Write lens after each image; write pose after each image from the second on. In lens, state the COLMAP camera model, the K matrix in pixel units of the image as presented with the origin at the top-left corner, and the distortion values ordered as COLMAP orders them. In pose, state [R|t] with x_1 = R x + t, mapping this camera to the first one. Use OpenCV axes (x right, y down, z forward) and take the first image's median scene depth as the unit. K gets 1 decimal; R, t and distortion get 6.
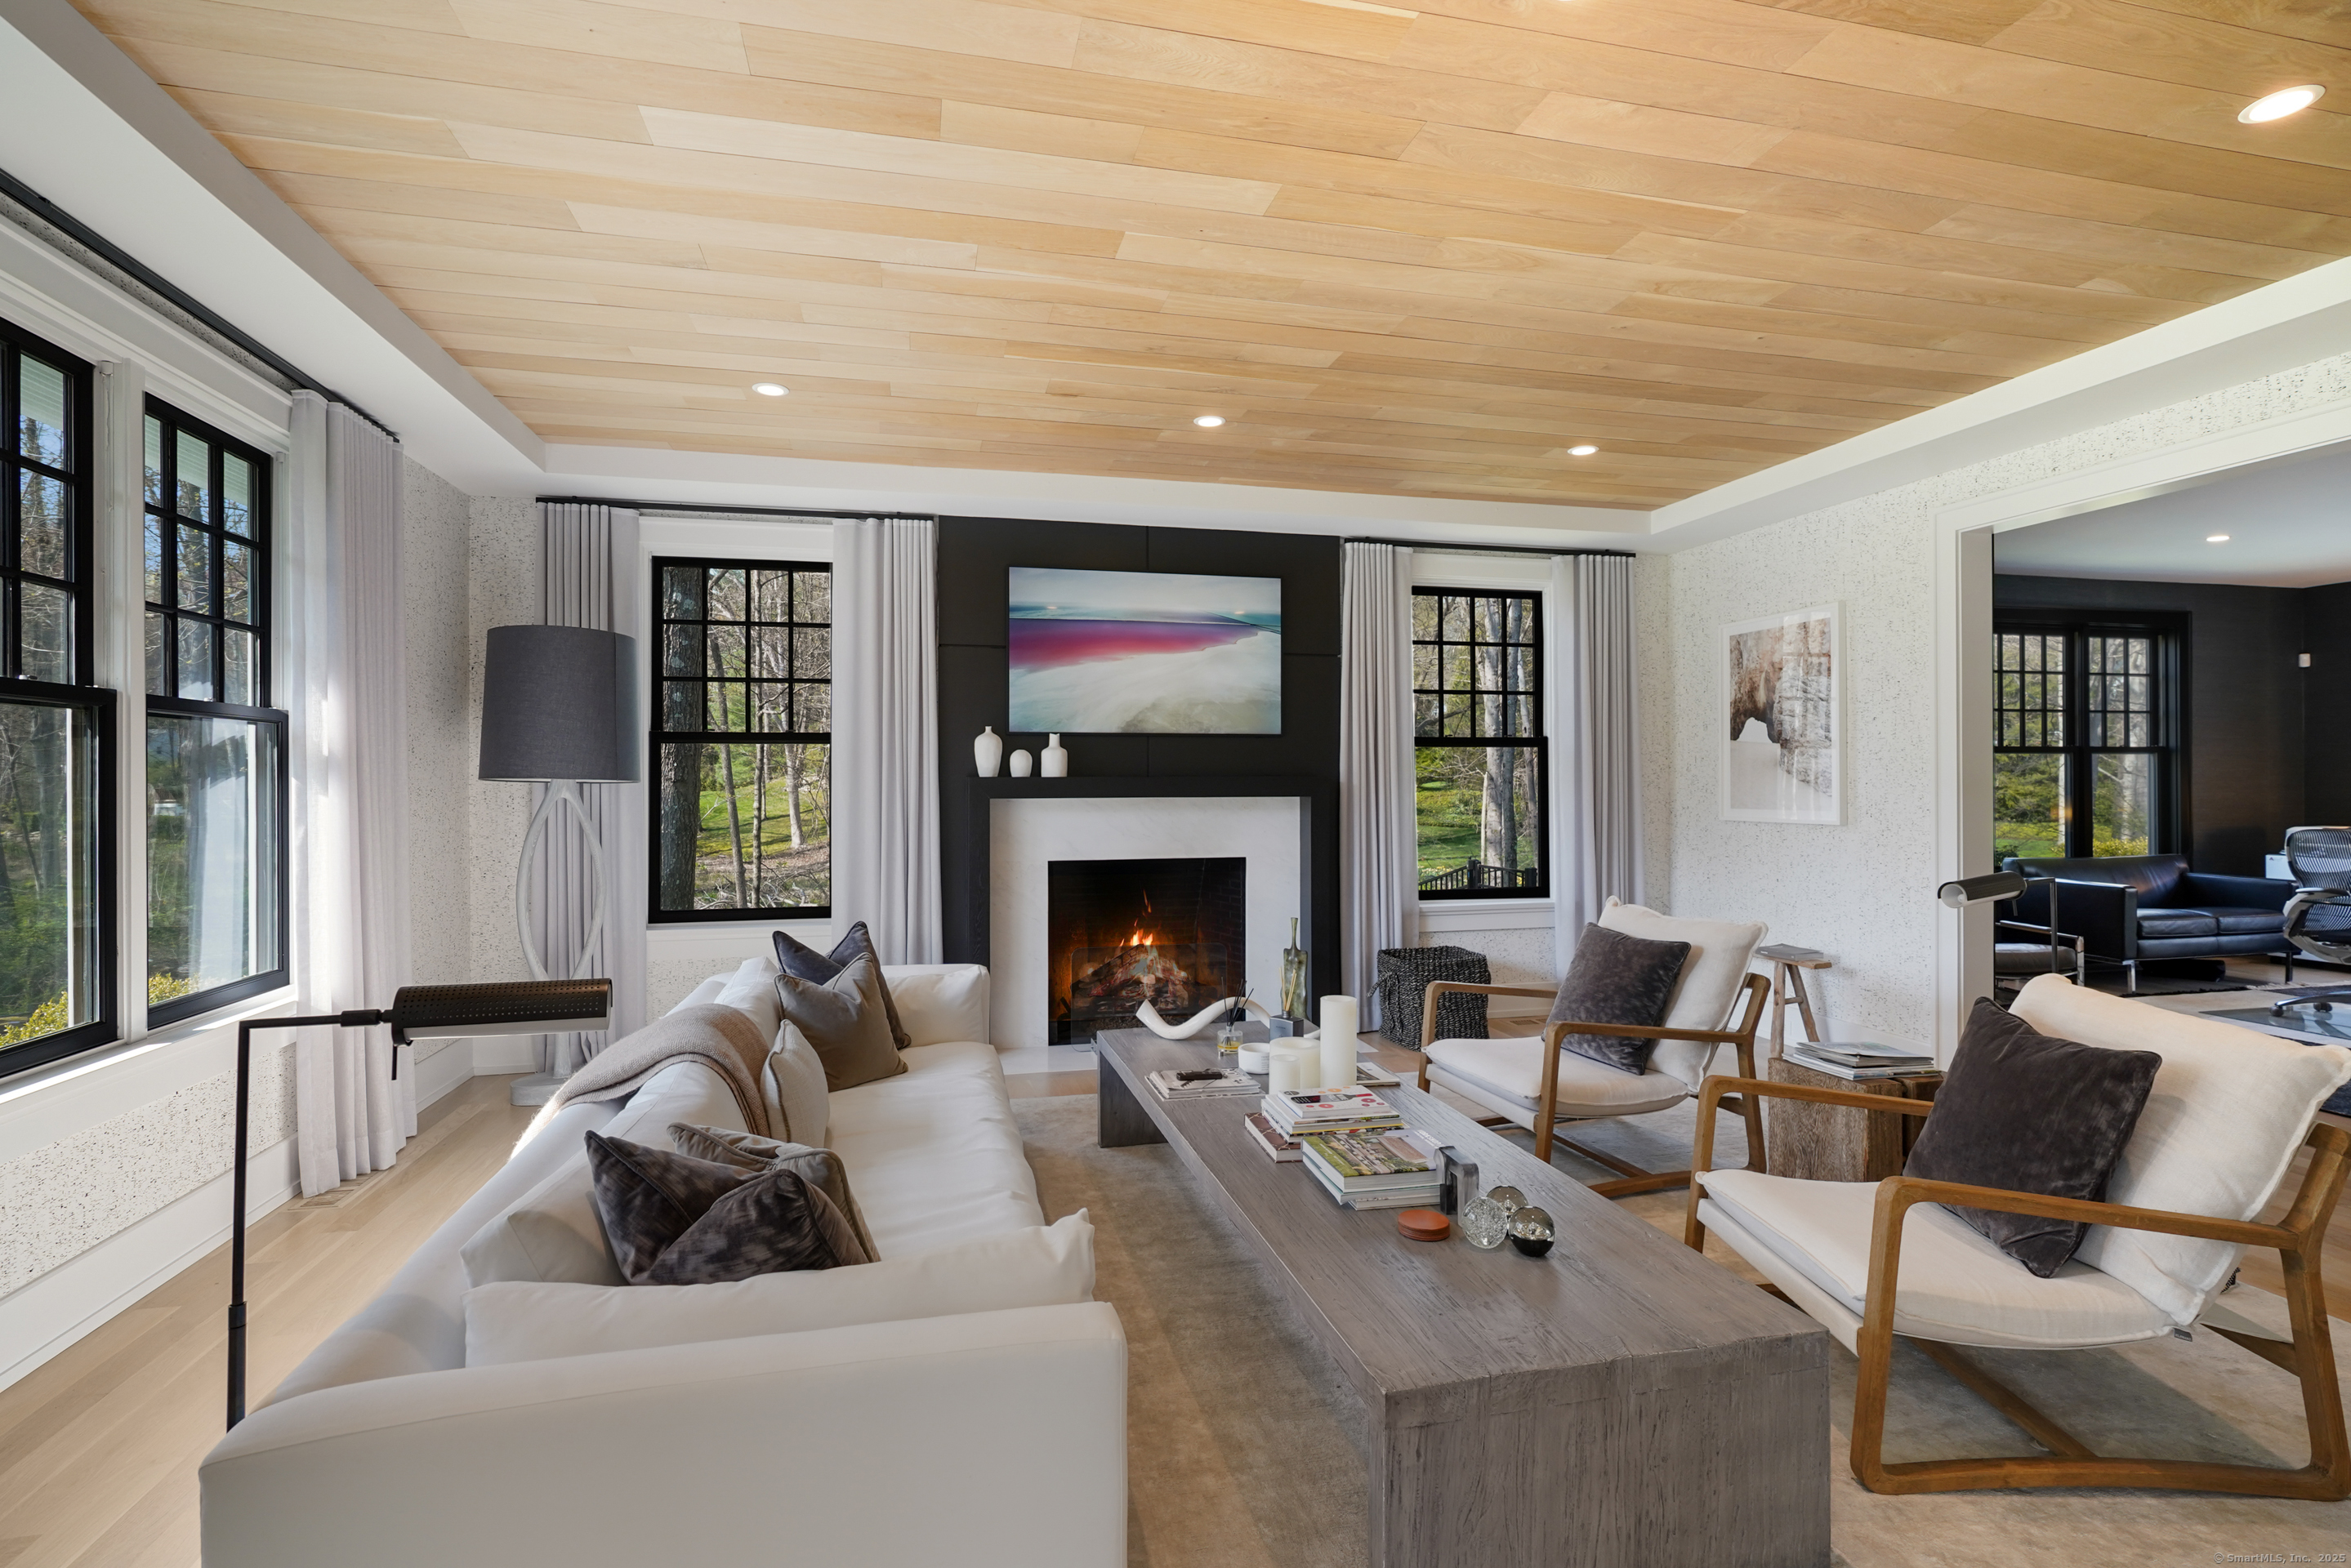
lens RADIAL K [[1079.0, 0, 1179.3], [0, 1079.0, 783.3], [0, 0, 1]] dist [0.001366, 0.000355]
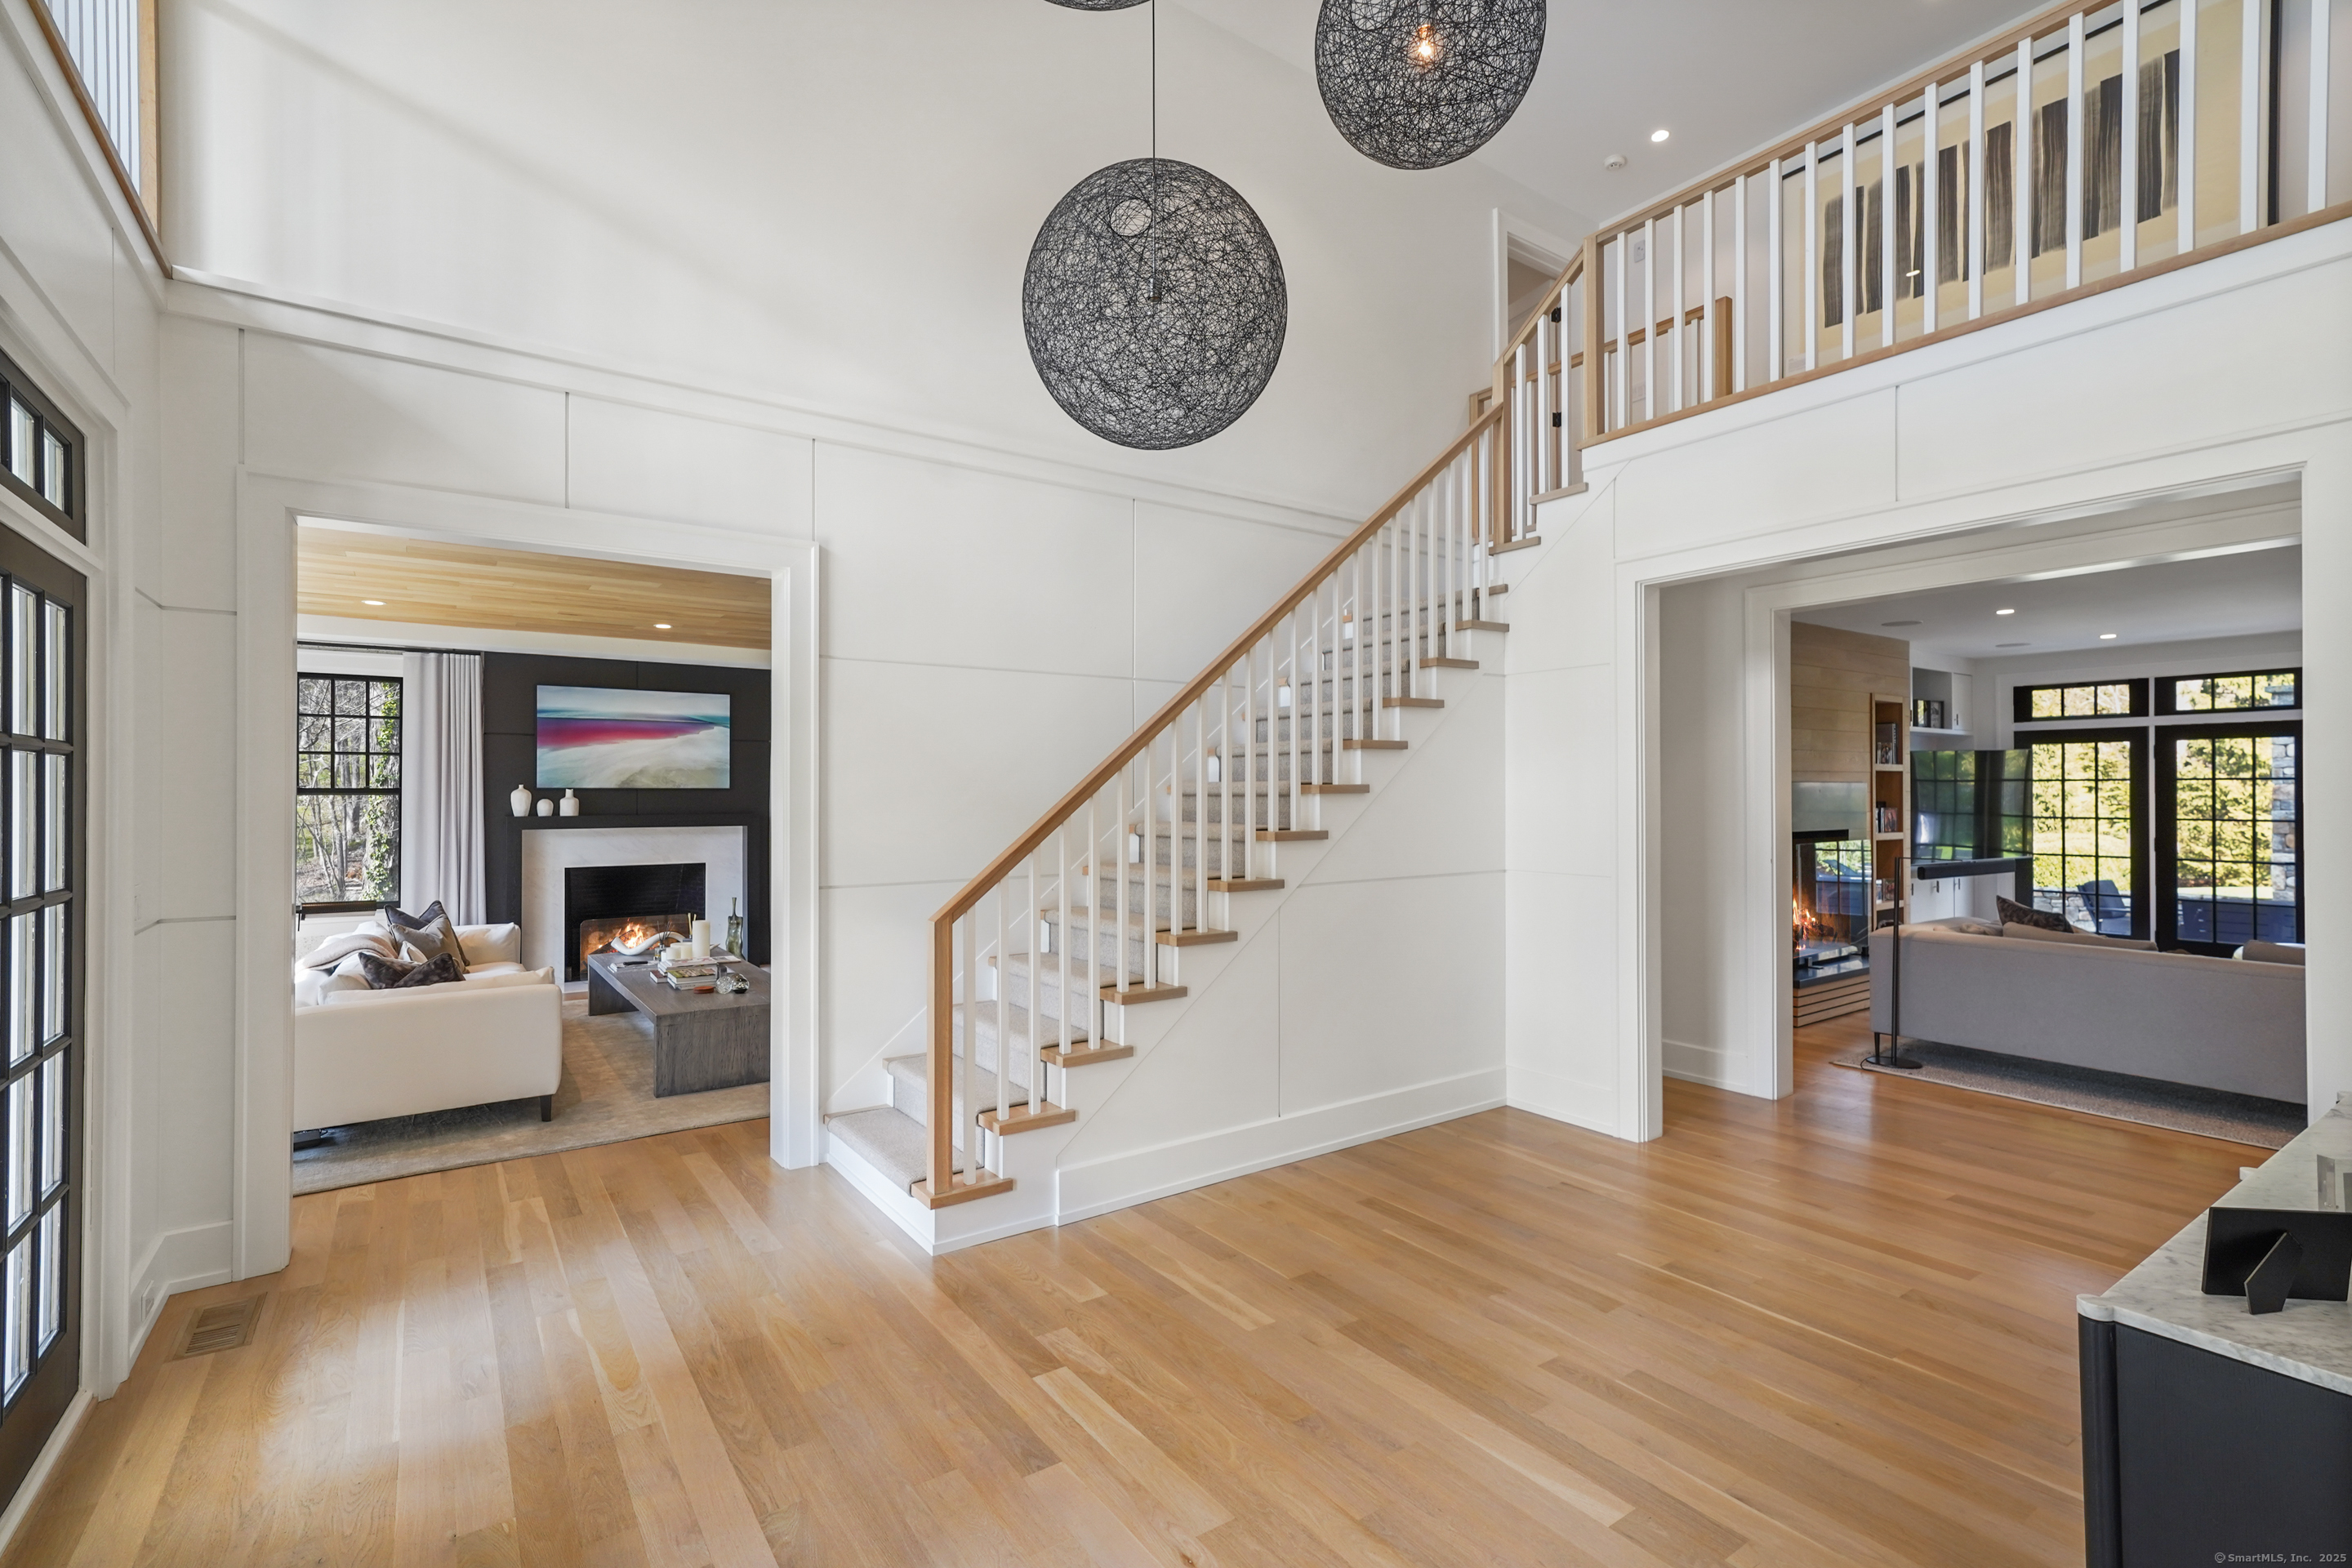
lens RADIAL K [[1079.6, 0, 1245.8], [0, 1079.6, 803.4], [0, 0, 1]] dist [0.001366, 0.000355]
pose [[0.916683, 0.001762, 0.399611, 0.168372], [-0.005267, 0.999957, 0.007672, -0.042884], [-0.399580, -0.009138, 0.916653, -0.898892]]
